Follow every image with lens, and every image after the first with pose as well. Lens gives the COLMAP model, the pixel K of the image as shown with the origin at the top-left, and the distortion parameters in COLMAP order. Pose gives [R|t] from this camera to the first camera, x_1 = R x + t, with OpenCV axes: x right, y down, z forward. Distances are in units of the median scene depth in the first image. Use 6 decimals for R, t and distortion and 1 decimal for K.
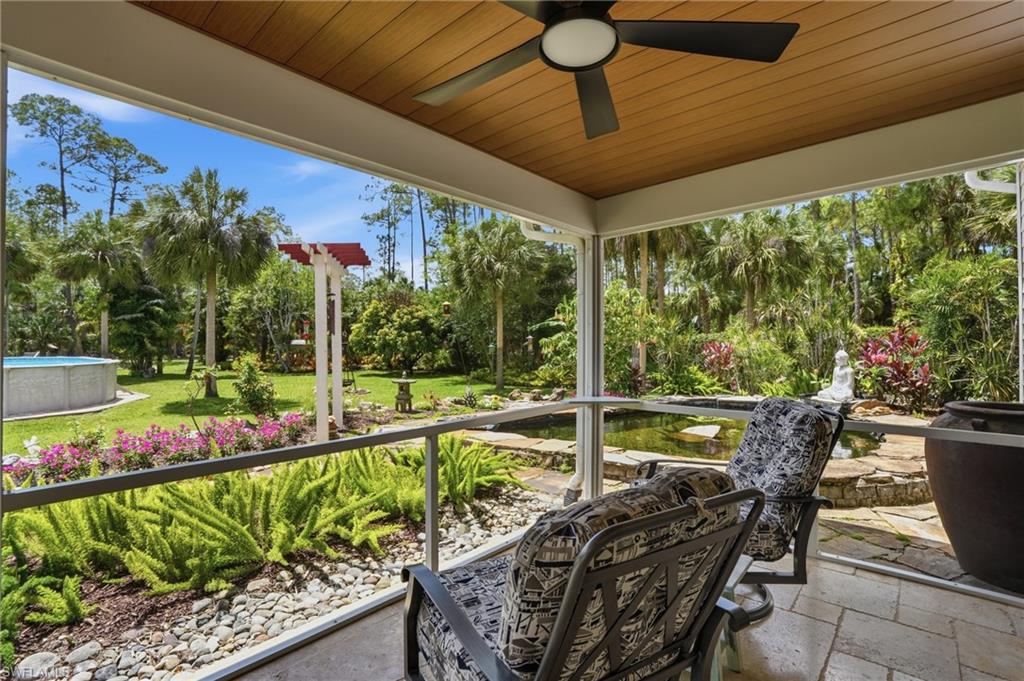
lens RADIAL K [[483.6, 0, 515.9], [0, 483.6, 346.7], [0, 0, 1]] dist [-0.019368, 0.005202]
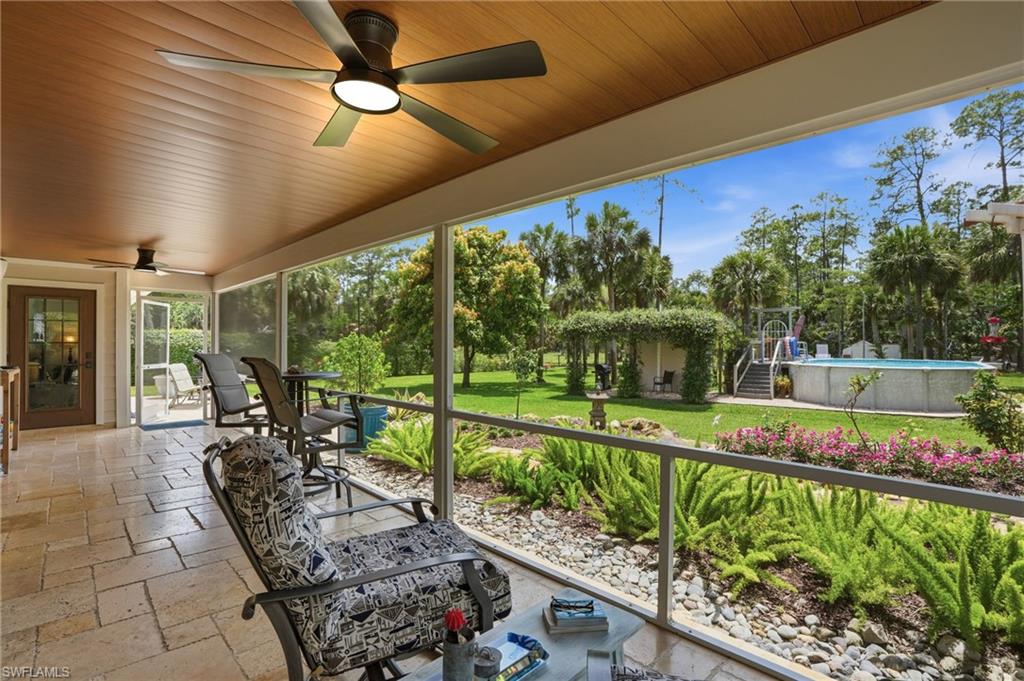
lens RADIAL K [[483.6, 0, 512.5], [0, 483.6, 341.3], [0, 0, 1]] dist [-0.019368, 0.005202]
pose [[-0.051275, -0.004453, -0.998675, 0.403340], [-0.014723, 0.999885, -0.003703, -0.010499], [0.998576, 0.014513, -0.051335, 0.431059]]
